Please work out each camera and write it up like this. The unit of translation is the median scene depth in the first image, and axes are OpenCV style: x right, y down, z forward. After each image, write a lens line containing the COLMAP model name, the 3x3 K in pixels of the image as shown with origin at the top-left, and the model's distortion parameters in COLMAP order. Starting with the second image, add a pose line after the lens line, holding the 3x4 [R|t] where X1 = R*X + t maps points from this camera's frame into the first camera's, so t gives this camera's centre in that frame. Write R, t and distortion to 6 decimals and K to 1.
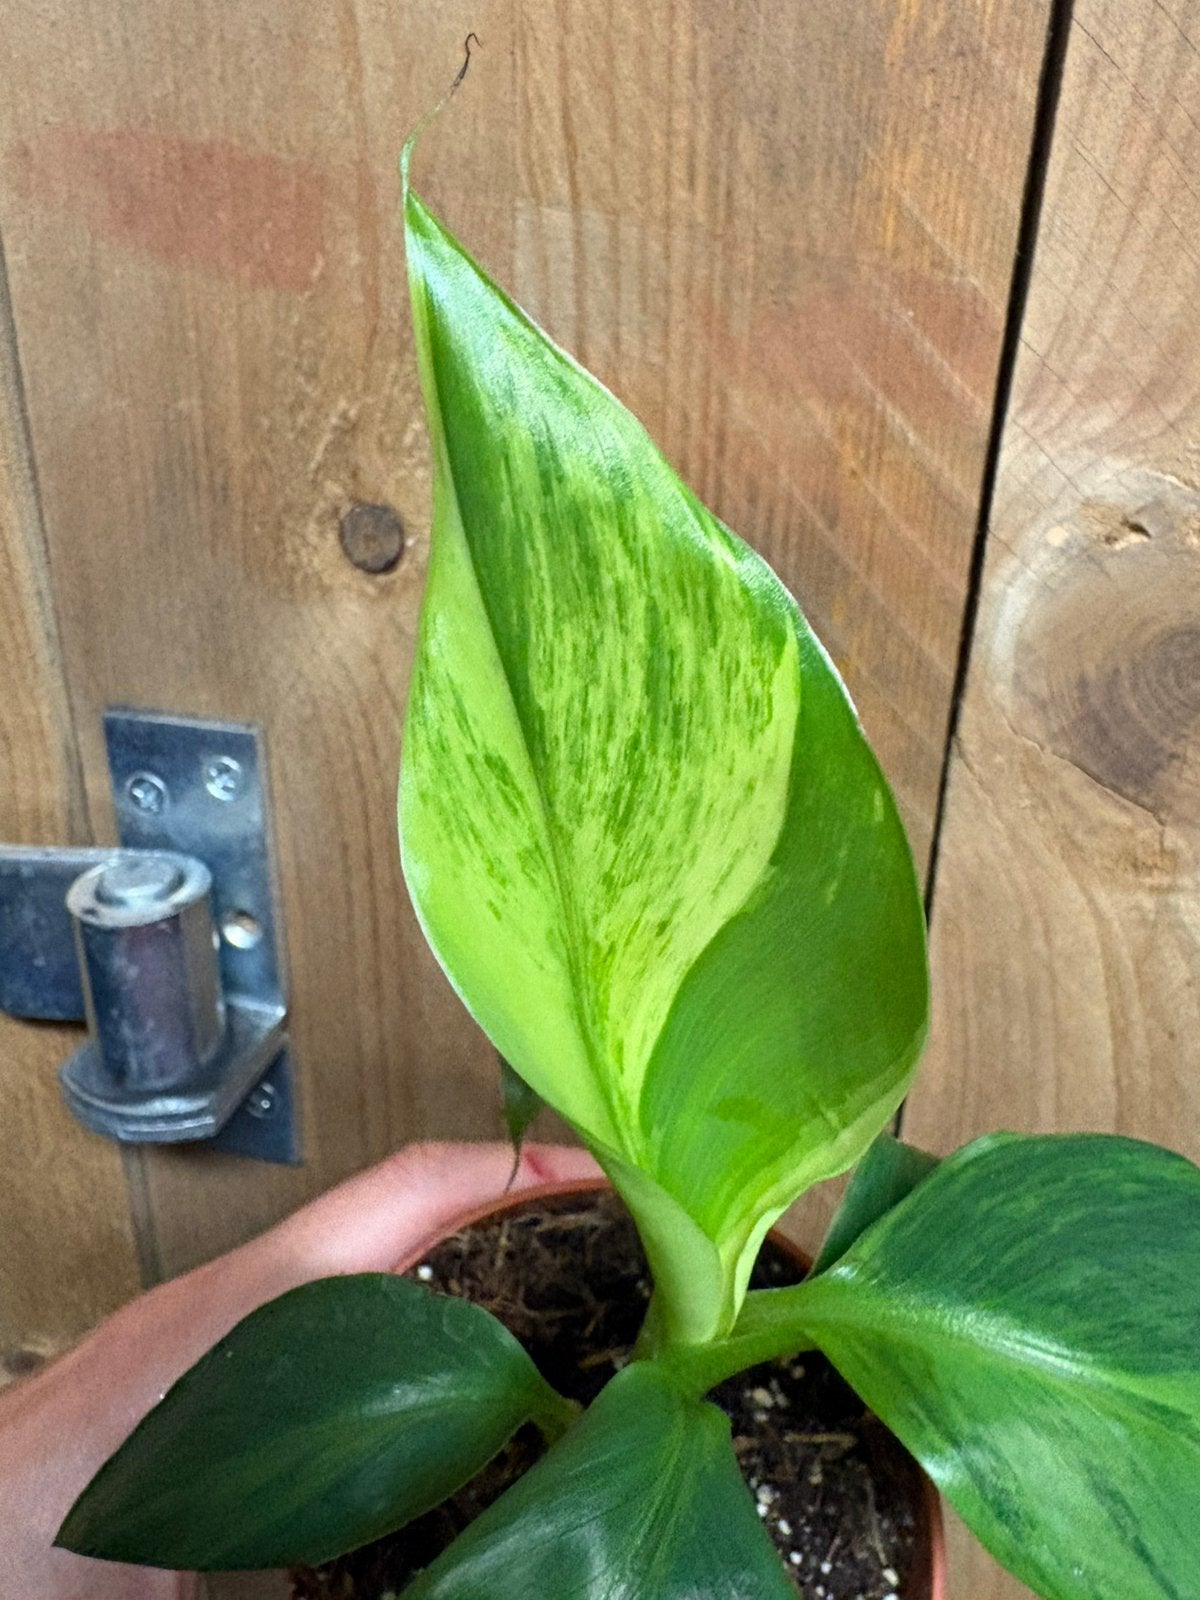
lens RADIAL K [[1295.4, 0, 600.0], [0, 1295.4, 800.0], [0, 0, 1]] dist [0.001065, -0.002532]
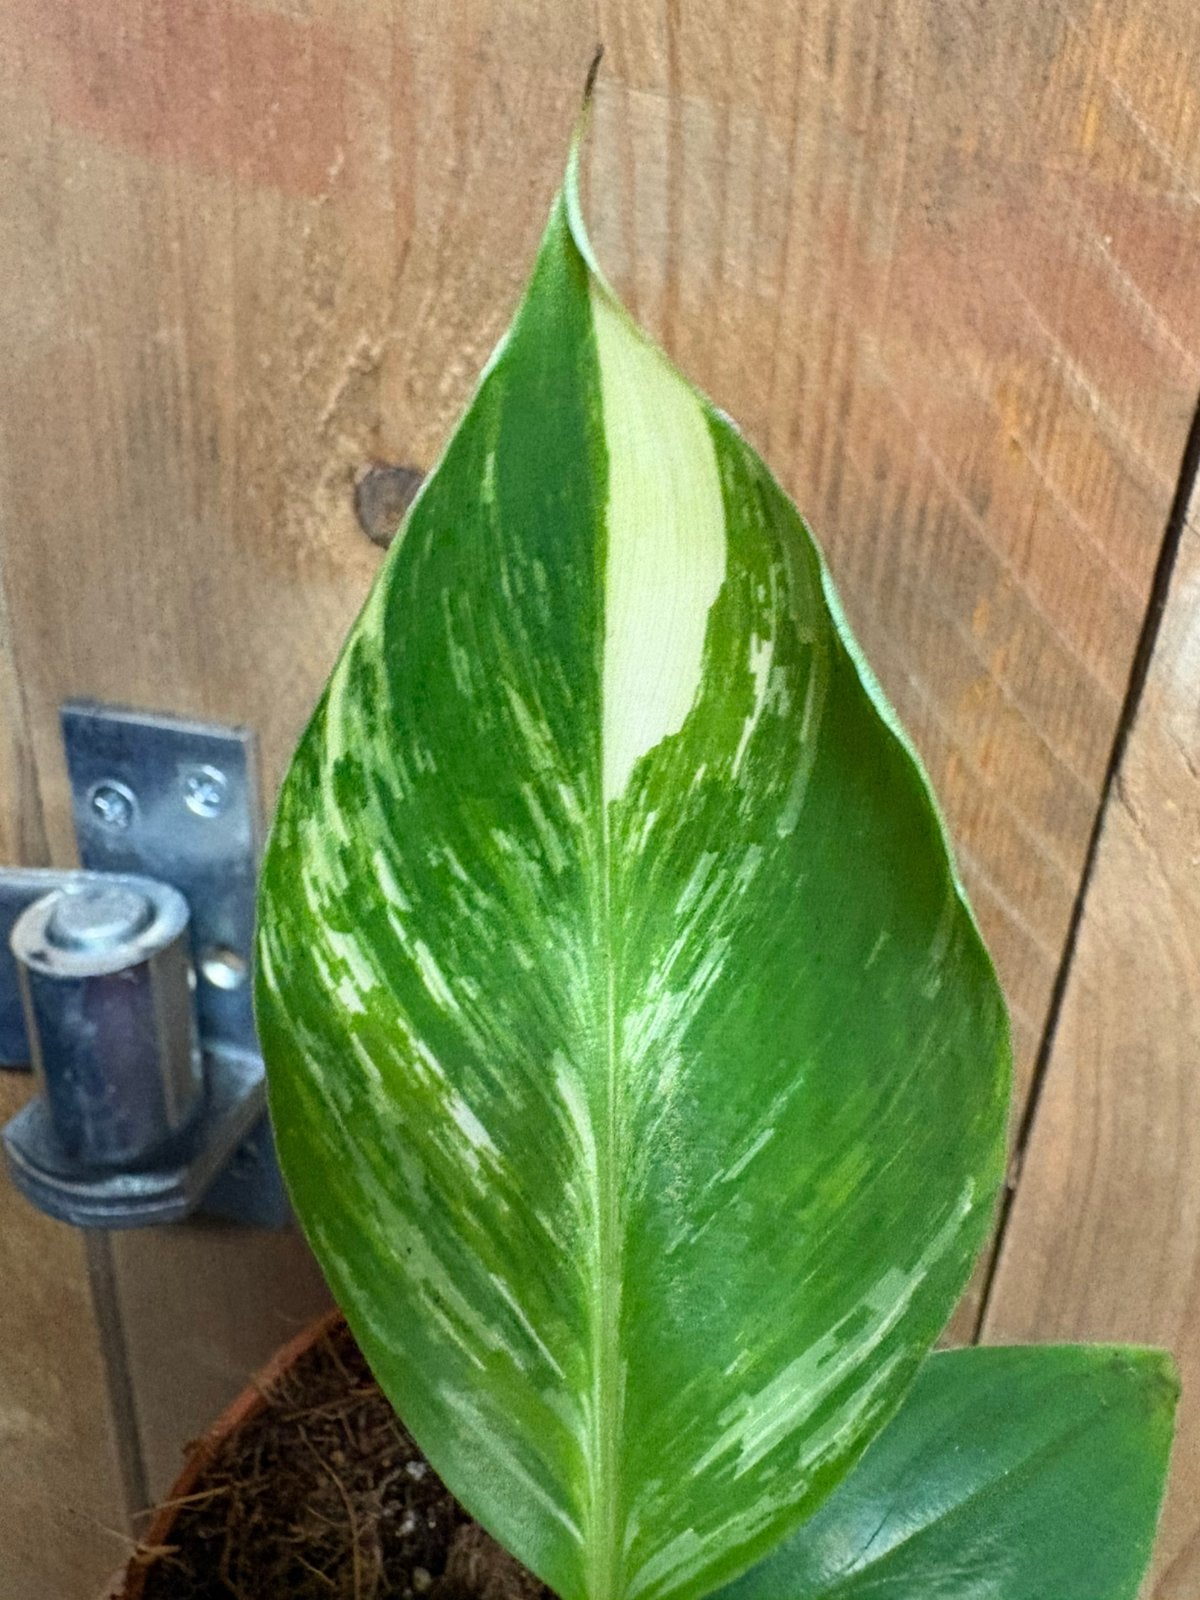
lens RADIAL K [[1292.6, 0, 591.6], [0, 1292.6, 782.1], [0, 0, 1]] dist [0.000939, 0.000754]
pose [[0.999660, 0.024262, 0.009563, -0.059414], [-0.024475, 0.999441, 0.022785, -0.054926], [-0.009004, -0.023011, 0.999695, 0.197294]]
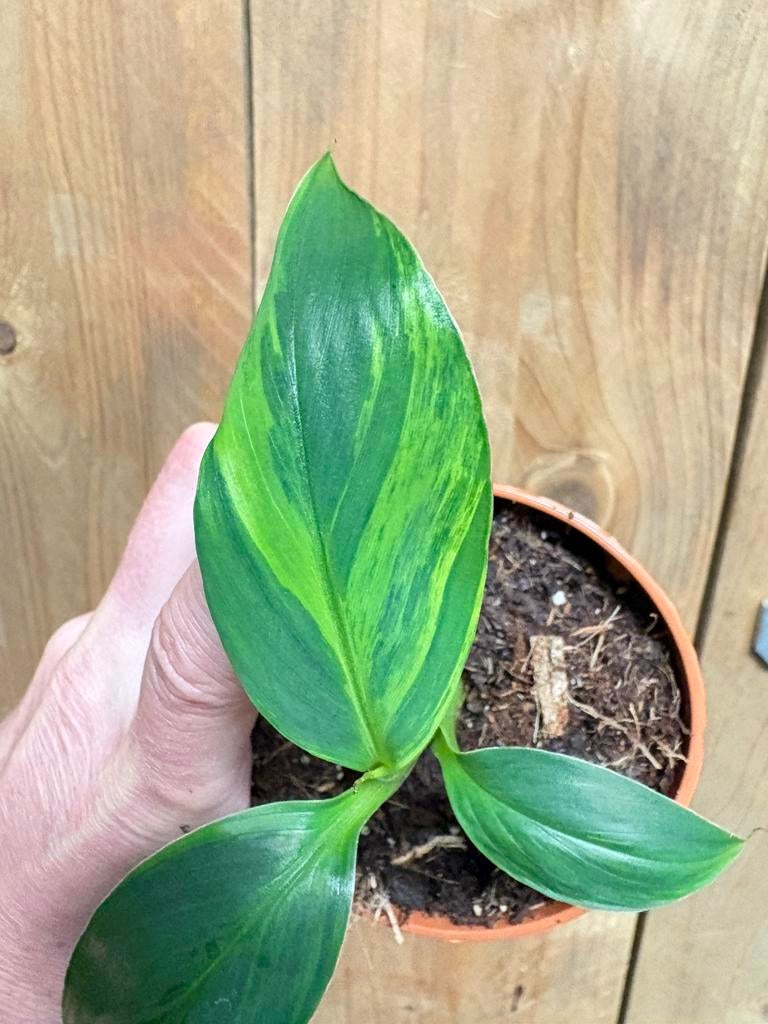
lens RADIAL K [[829.1, 0, 384.0], [0, 829.1, 512.0], [0, 0, 1]] dist [0.001065, -0.002532]
pose [[0.995990, -0.026730, 0.085375, 0.361872], [0.029000, 0.999255, -0.025466, 0.157692], [-0.084631, 0.027840, 0.996023, -0.478683]]
